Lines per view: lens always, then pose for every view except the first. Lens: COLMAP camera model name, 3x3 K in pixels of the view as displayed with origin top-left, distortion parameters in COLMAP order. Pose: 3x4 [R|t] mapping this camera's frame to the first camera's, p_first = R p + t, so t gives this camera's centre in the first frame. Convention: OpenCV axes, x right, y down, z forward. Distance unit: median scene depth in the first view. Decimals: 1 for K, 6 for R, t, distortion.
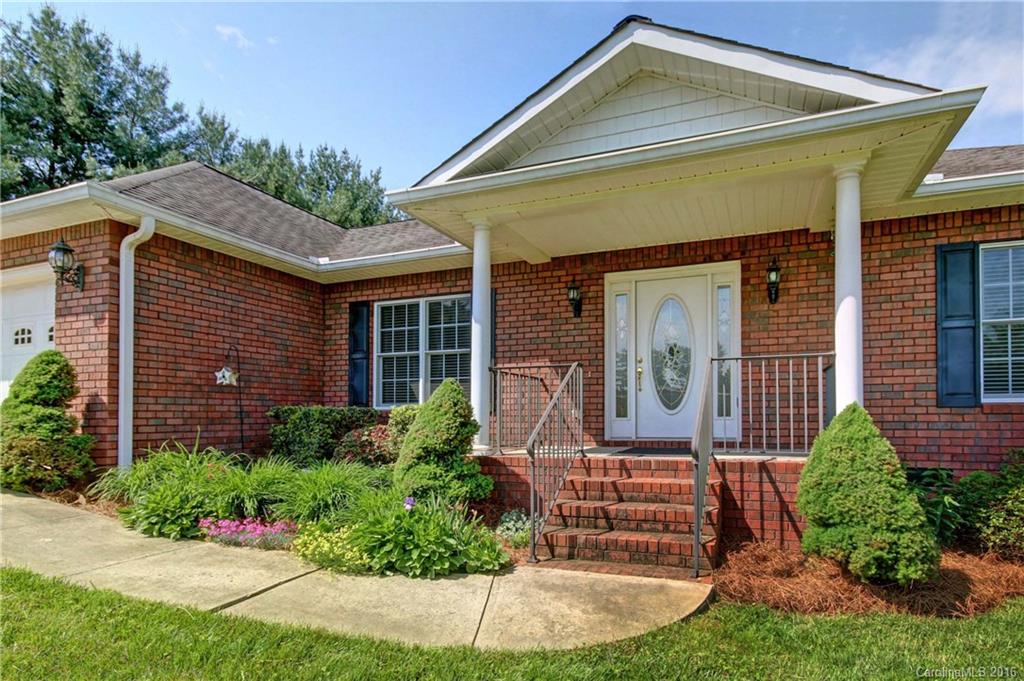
lens RADIAL K [[483.5, 0, 535.2], [0, 483.5, 396.2], [0, 0, 1]] dist [0.036561, 0.000147]
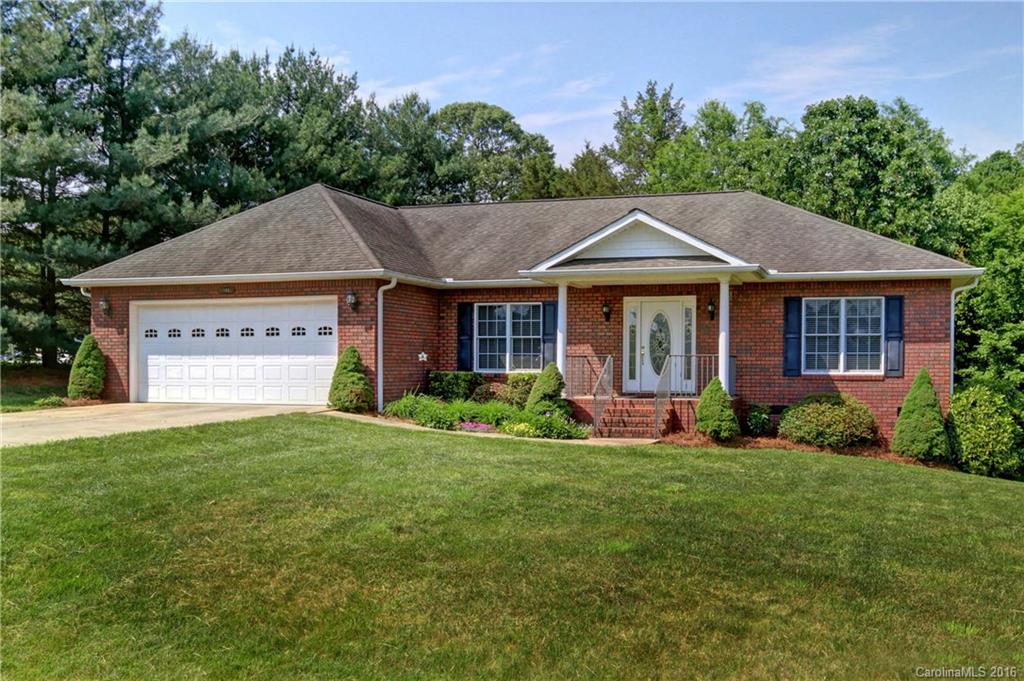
lens RADIAL K [[851.5, 0, 512.0], [0, 851.5, 340.5], [0, 0, 1]] dist [-0.003194, -0.000832]
pose [[0.999799, 0.007986, 0.018386, -0.341407], [-0.008276, 0.999841, 0.015789, -0.154052], [-0.018257, -0.015938, 0.999706, -2.247198]]
